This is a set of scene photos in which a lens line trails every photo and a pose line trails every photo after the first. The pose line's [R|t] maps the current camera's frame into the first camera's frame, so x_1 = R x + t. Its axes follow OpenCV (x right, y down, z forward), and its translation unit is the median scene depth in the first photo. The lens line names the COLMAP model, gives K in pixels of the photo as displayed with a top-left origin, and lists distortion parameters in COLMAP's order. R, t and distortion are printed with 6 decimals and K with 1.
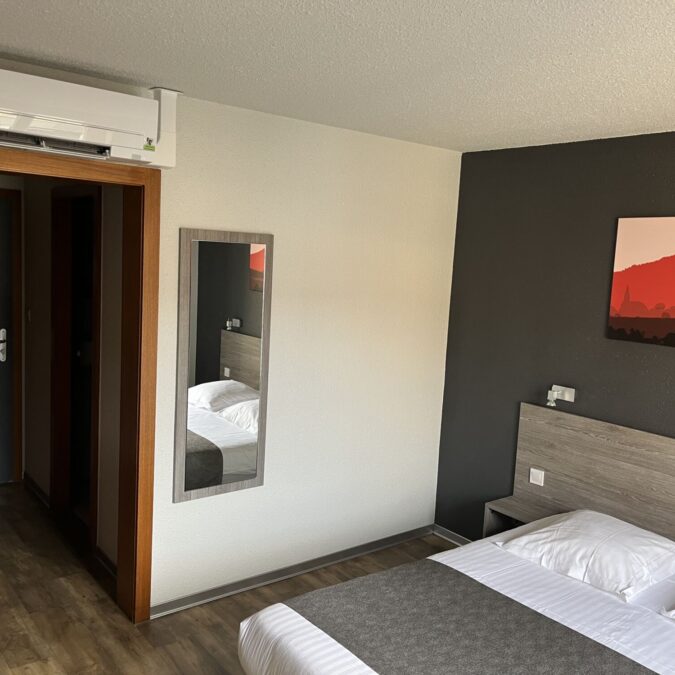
lens RADIAL K [[684.9, 0, 345.9], [0, 684.9, 336.4], [0, 0, 1]] dist [0.000964, -0.015081]
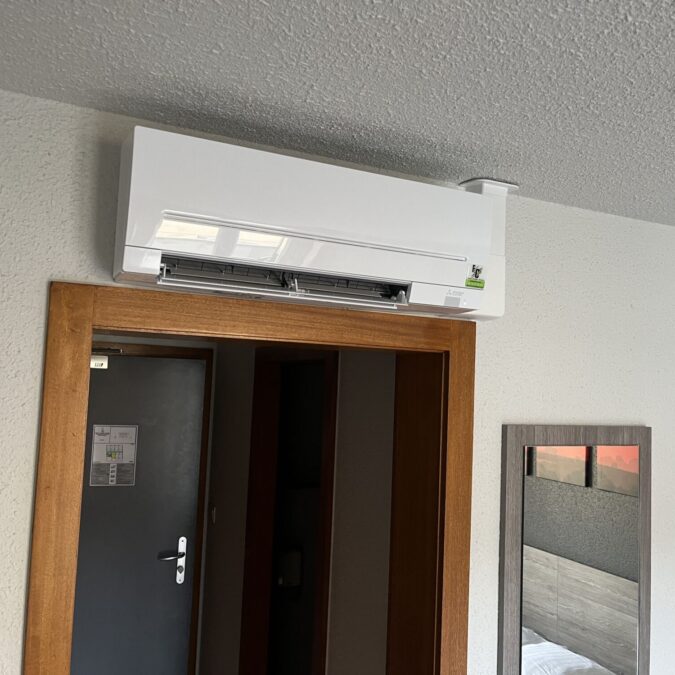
lens RADIAL K [[754.5, 0, 337.5], [0, 754.5, 337.5], [0, 0, 1]] dist [0.021318, 0.005937]
pose [[0.968751, -0.029328, -0.246295, -0.244493], [-0.020178, 0.980375, -0.196105, -0.117176], [0.247213, 0.194946, 0.949148, 0.424992]]
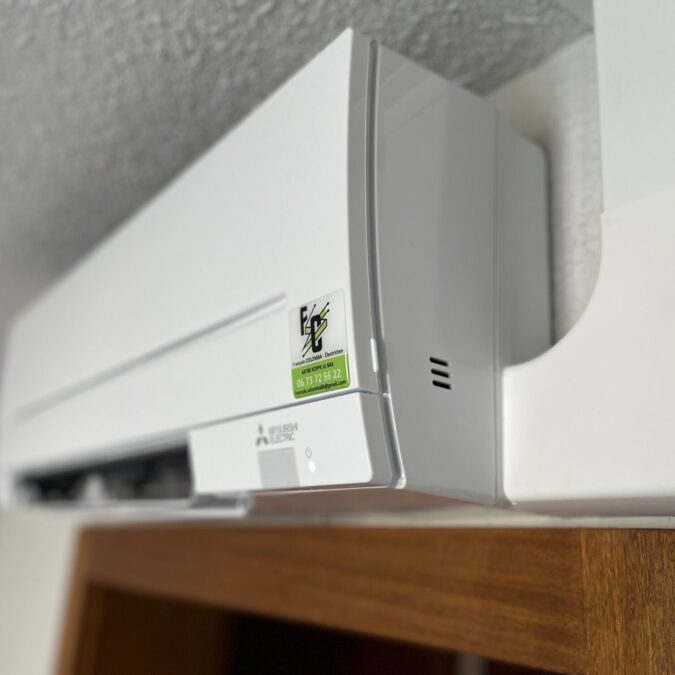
lens RADIAL K [[754.5, 0, 337.5], [0, 754.5, 337.5], [0, 0, 1]] dist [0.021318, 0.005937]
pose [[-0.050887, -0.333527, -0.941366, -0.150290], [-0.157153, 0.933519, -0.322251, -0.233817], [0.986262, 0.131540, -0.099919, 1.001921]]
